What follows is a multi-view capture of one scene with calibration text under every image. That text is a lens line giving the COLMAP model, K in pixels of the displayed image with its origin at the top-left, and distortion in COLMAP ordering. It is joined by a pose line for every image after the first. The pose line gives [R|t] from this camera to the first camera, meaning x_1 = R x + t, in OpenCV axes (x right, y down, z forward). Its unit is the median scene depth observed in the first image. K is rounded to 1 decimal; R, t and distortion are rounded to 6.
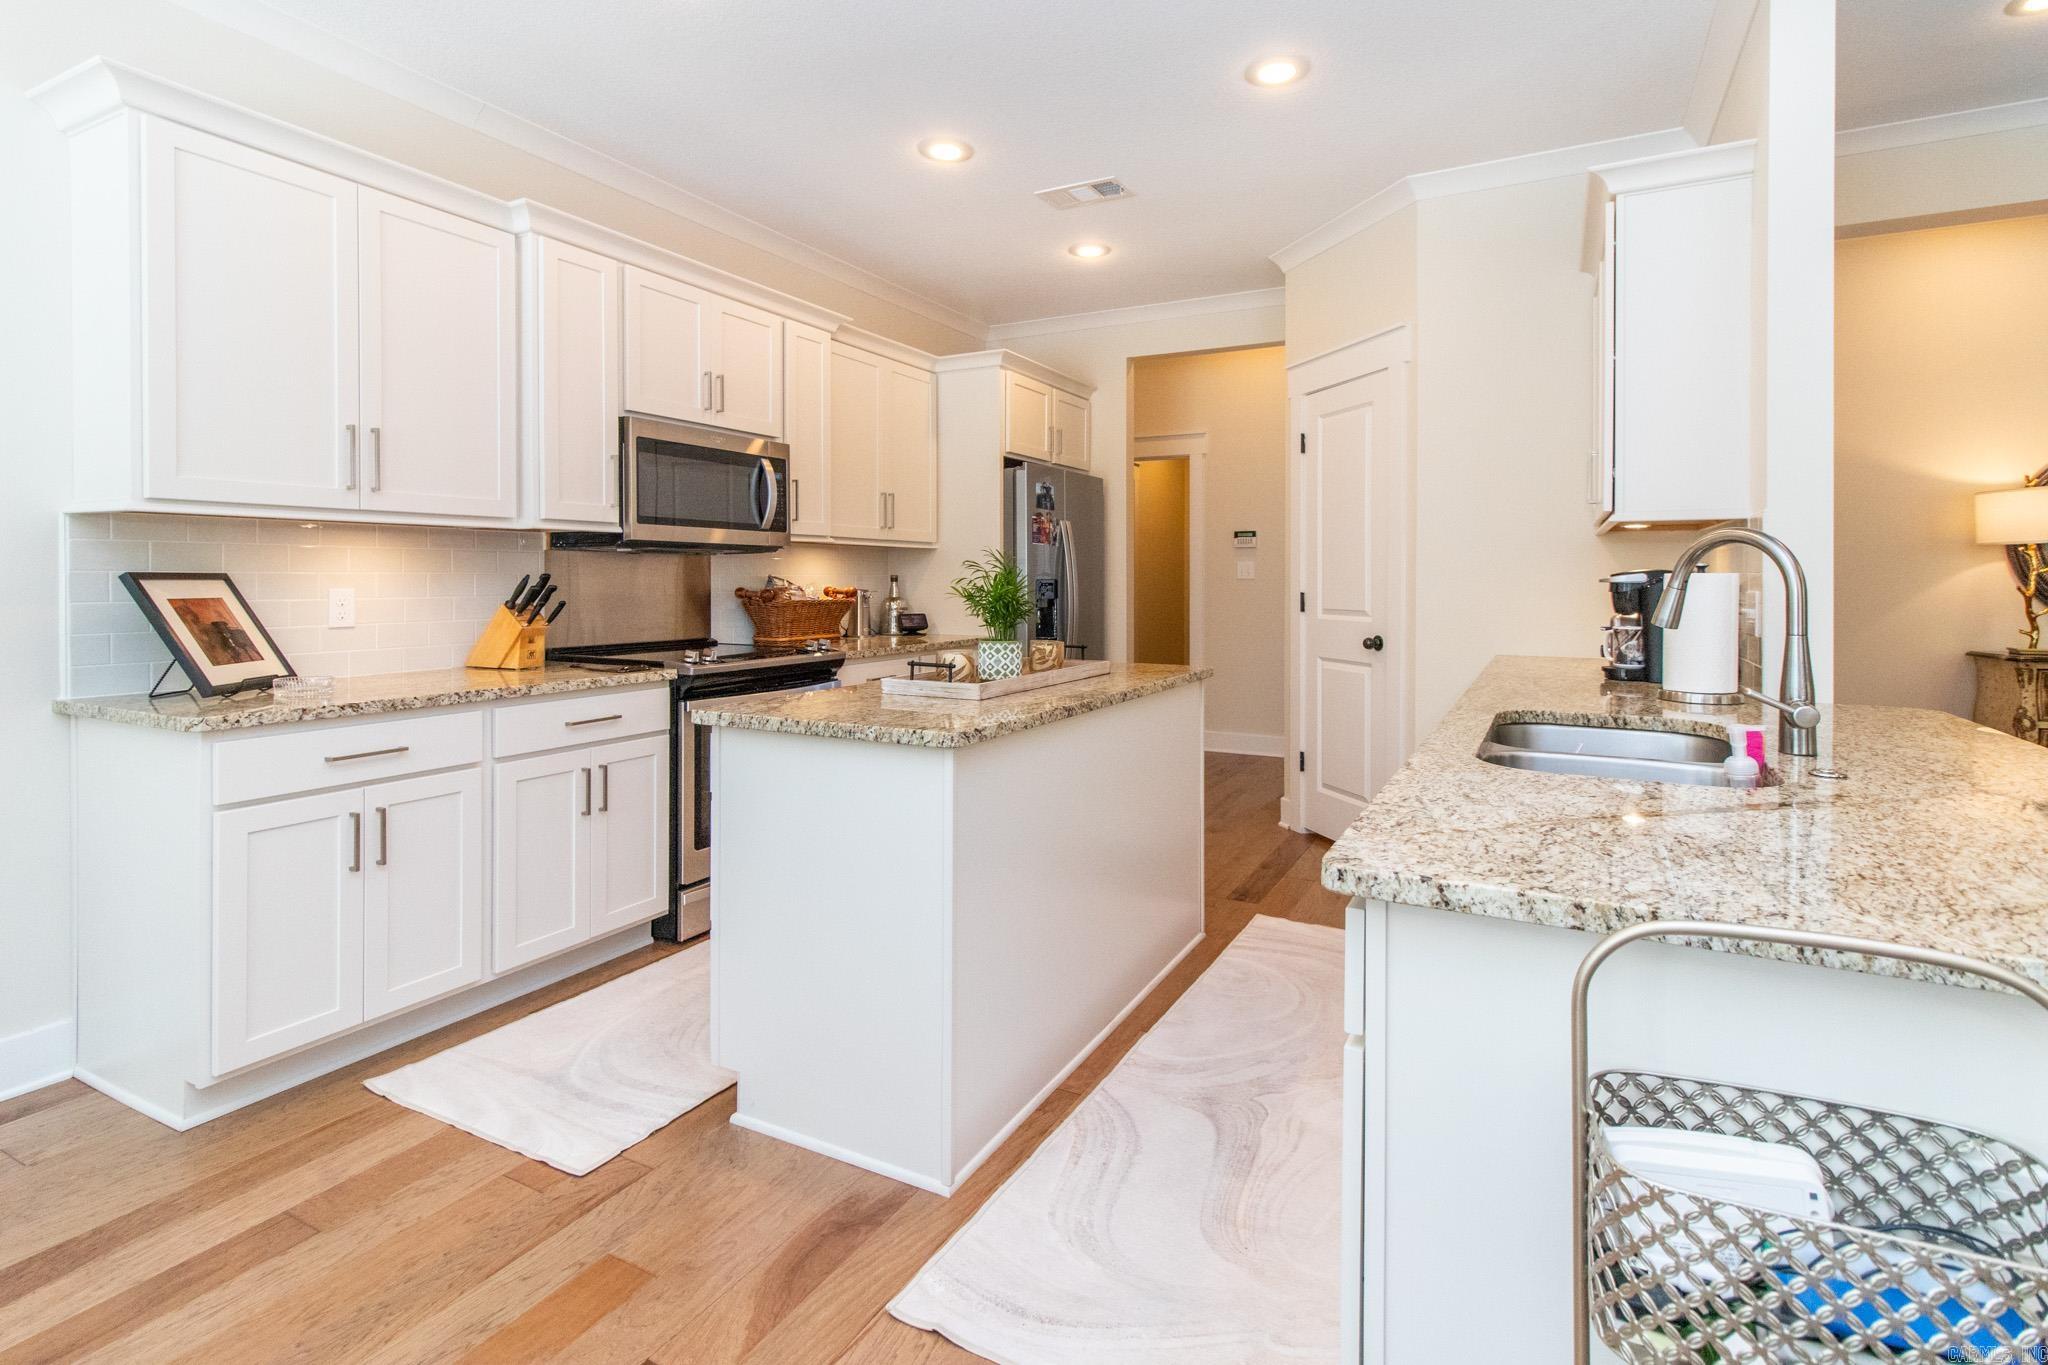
lens RADIAL K [[972.5, 0, 1022.8], [0, 972.5, 586.3], [0, 0, 1]] dist [0.000520, -0.015269]
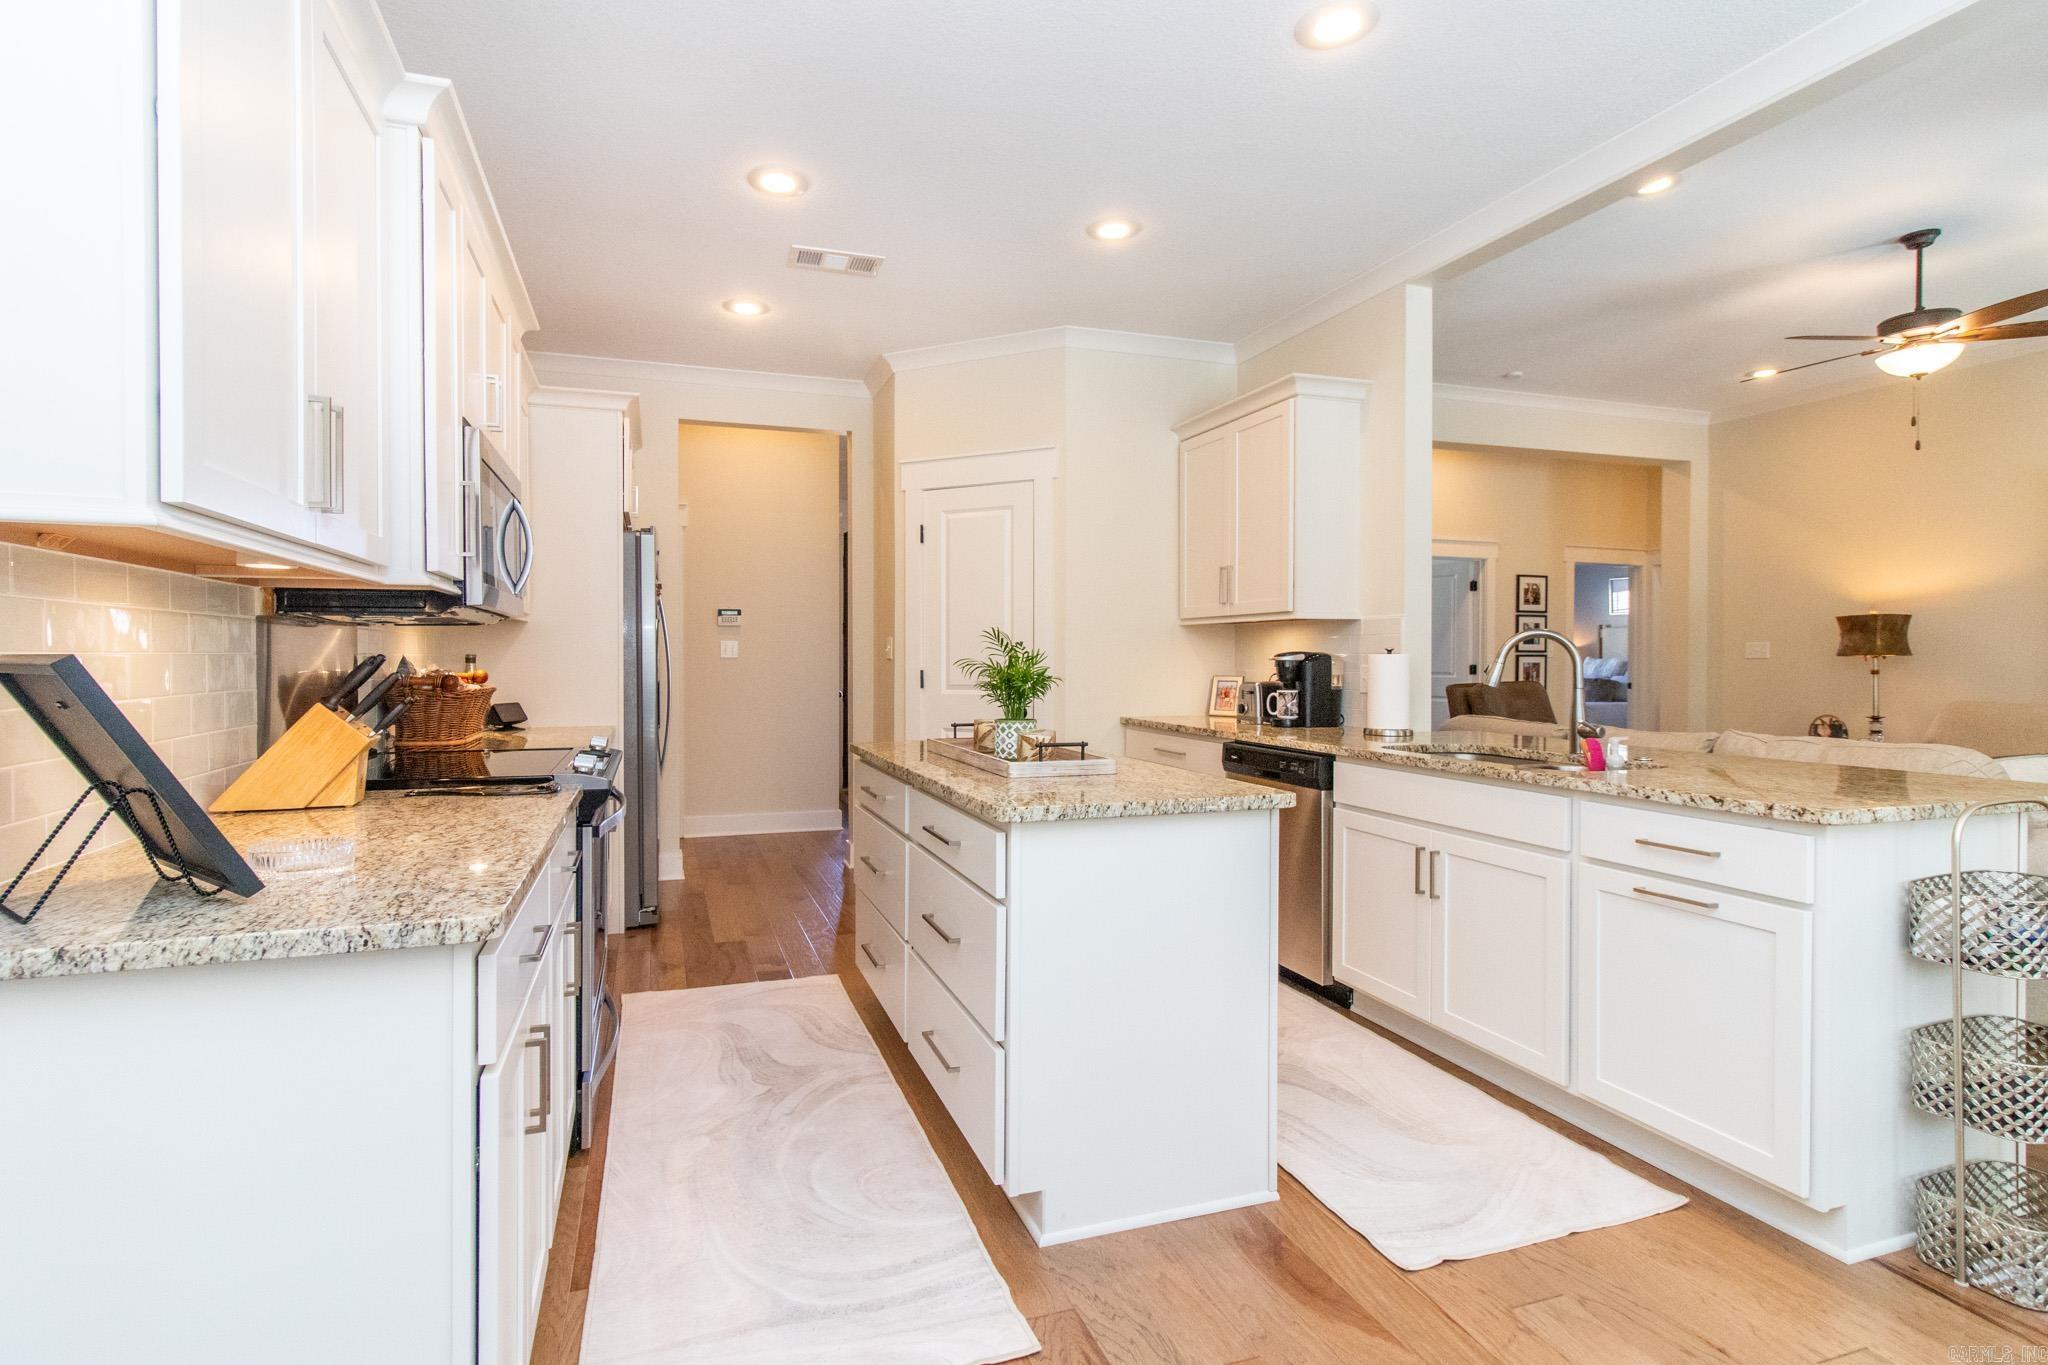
lens RADIAL K [[972.5, 0, 1016.2], [0, 972.5, 673.3], [0, 0, 1]] dist [0.000520, -0.015269]
pose [[0.703237, -0.014012, 0.710818, -0.877439], [0.007015, 0.999894, 0.012770, -0.007094], [-0.710921, -0.003994, 0.703261, 0.331977]]
